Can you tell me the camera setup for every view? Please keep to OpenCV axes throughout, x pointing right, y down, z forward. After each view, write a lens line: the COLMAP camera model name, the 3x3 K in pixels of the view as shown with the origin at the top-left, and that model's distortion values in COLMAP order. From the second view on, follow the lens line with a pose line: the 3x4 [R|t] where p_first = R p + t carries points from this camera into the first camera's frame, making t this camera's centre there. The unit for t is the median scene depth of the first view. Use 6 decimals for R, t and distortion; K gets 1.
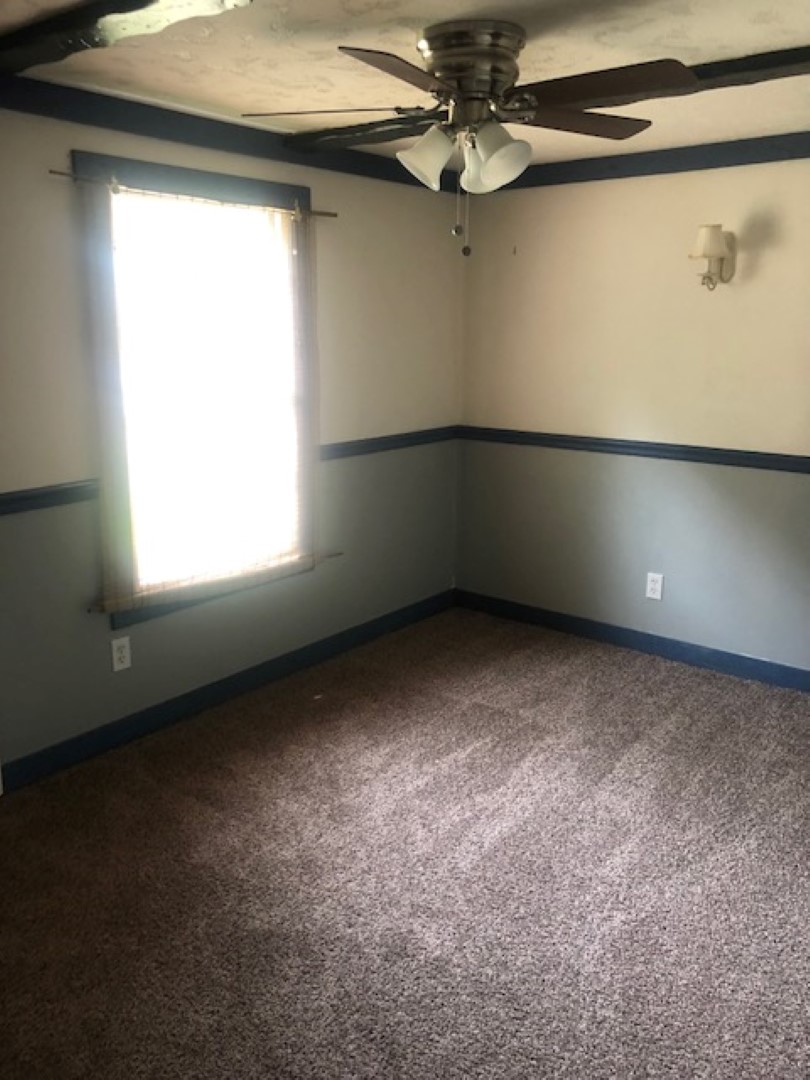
lens RADIAL K [[892.4, 0, 403.4], [0, 892.4, 543.1], [0, 0, 1]] dist [0.020882, -0.018483]
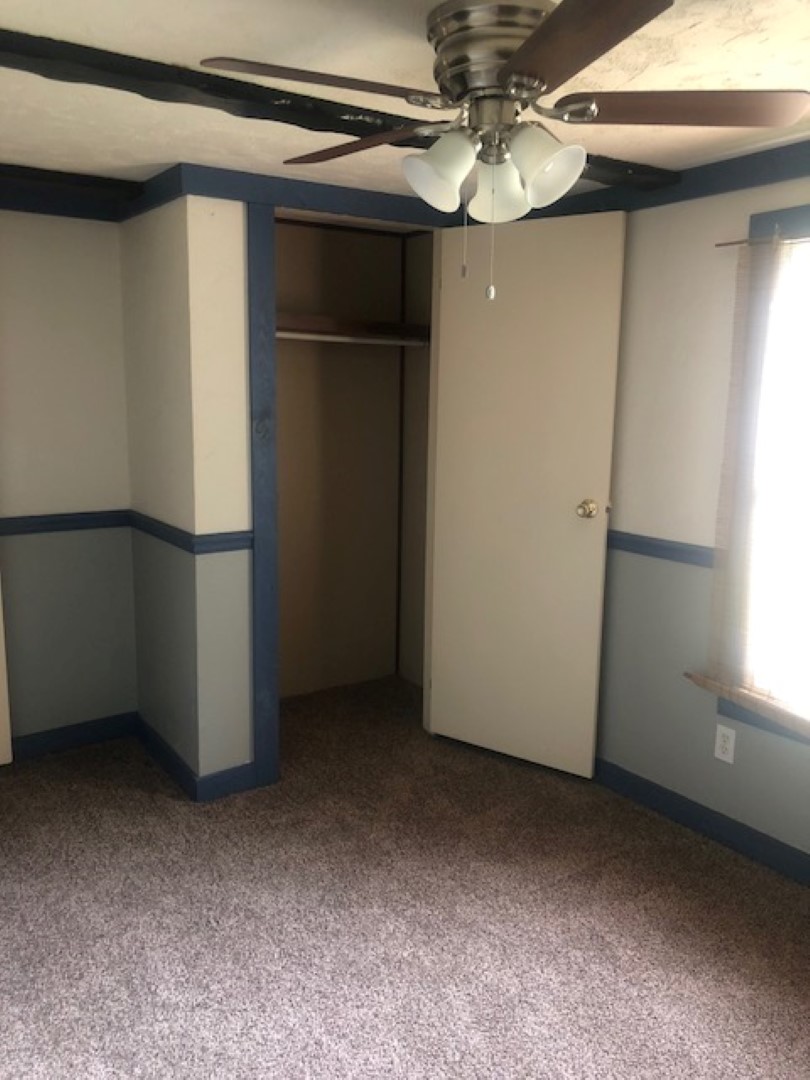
lens RADIAL K [[892.4, 0, 406.6], [0, 892.4, 542.3], [0, 0, 1]] dist [0.020882, -0.018483]
pose [[-0.305419, 0.154272, -0.939638, 0.730912], [-0.249734, 0.939269, 0.235384, -0.243492], [0.918886, 0.306550, -0.248344, 1.023536]]
